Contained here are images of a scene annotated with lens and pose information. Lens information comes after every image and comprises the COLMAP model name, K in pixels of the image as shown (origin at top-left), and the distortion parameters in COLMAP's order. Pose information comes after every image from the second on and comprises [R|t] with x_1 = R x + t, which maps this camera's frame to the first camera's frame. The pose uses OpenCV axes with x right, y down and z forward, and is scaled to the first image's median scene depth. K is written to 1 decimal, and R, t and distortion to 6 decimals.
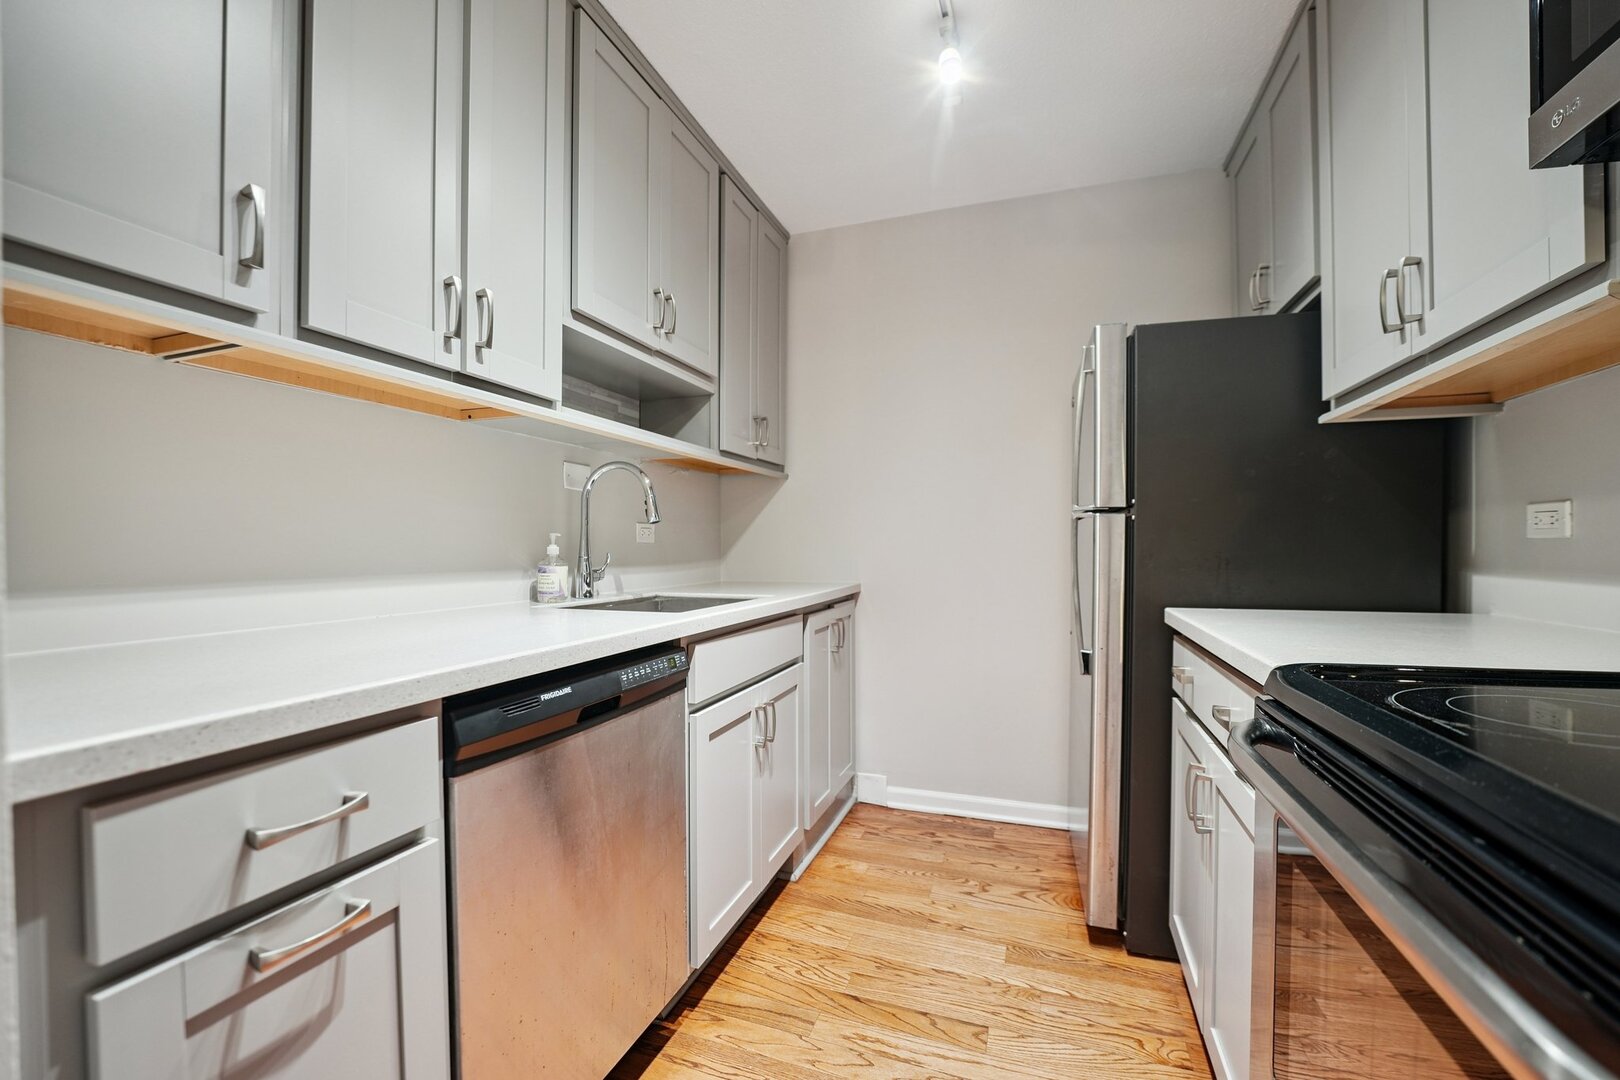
lens RADIAL K [[664.2, 0, 808.0], [0, 664.2, 545.5], [0, 0, 1]] dist [-0.030413, -0.000227]
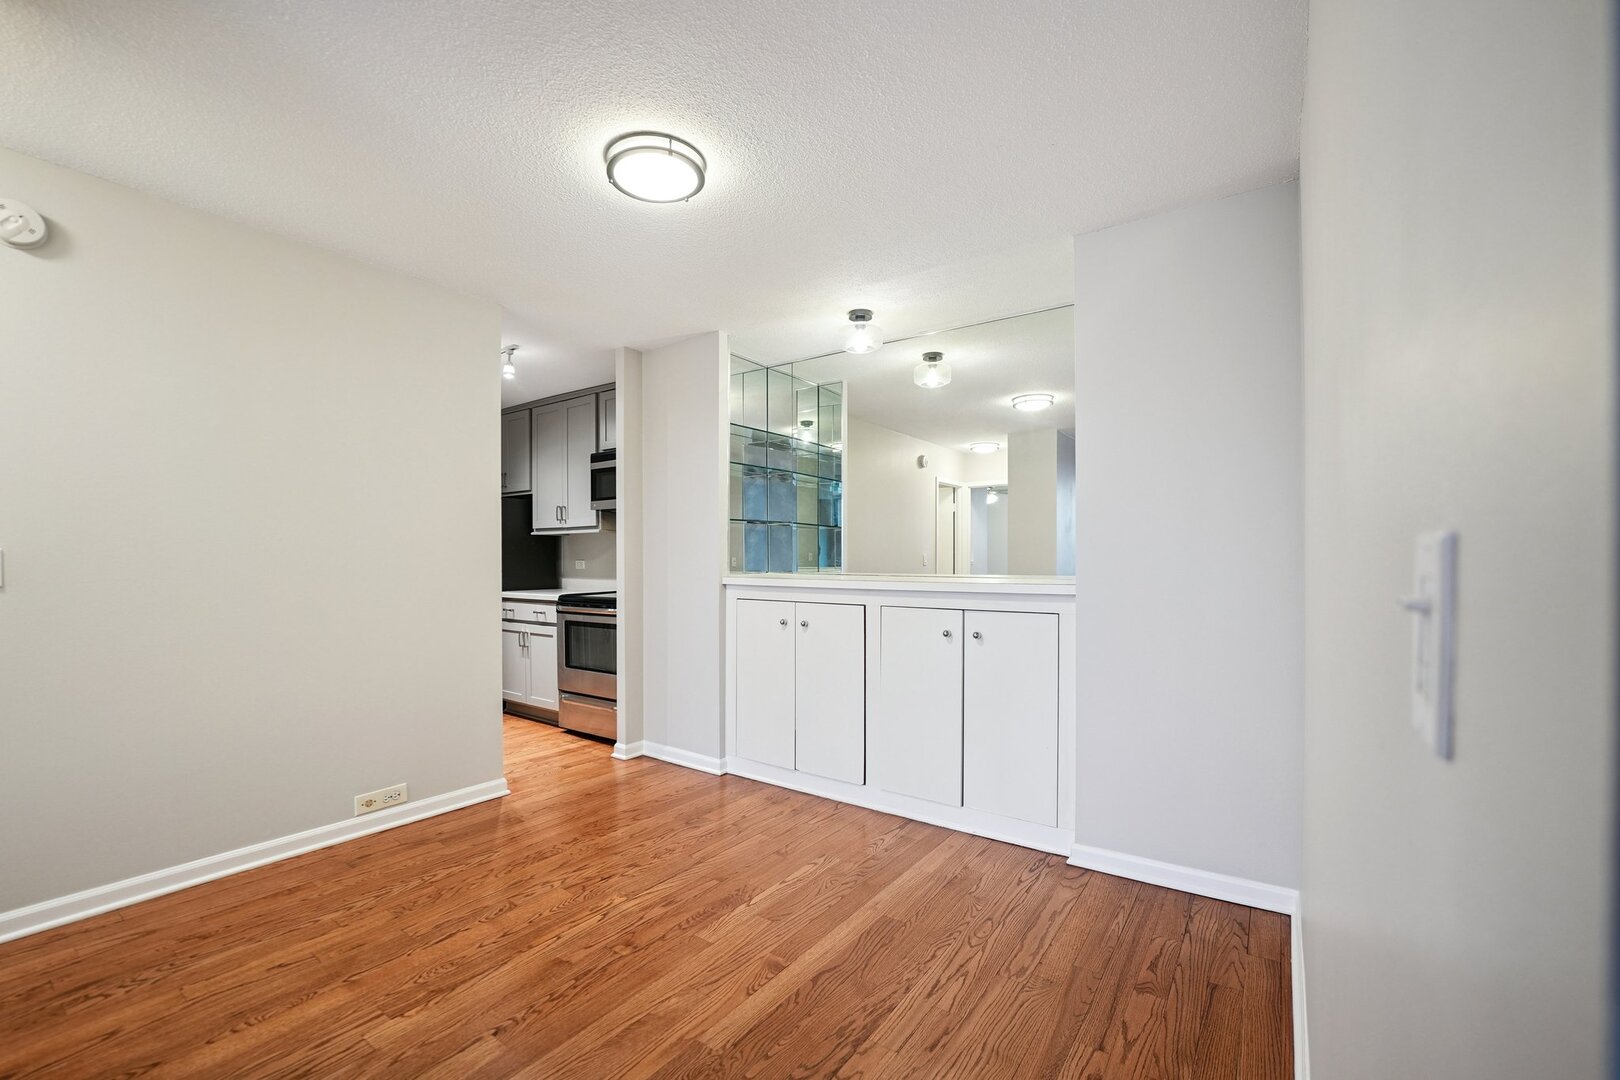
lens RADIAL K [[664.2, 0, 796.6], [0, 664.2, 548.4], [0, 0, 1]] dist [-0.030413, -0.000227]
pose [[0.276899, 0.011128, 0.960834, -2.274446], [-0.002145, 0.999938, -0.010962, -0.089070], [-0.960896, 0.000974, 0.276906, -1.366883]]
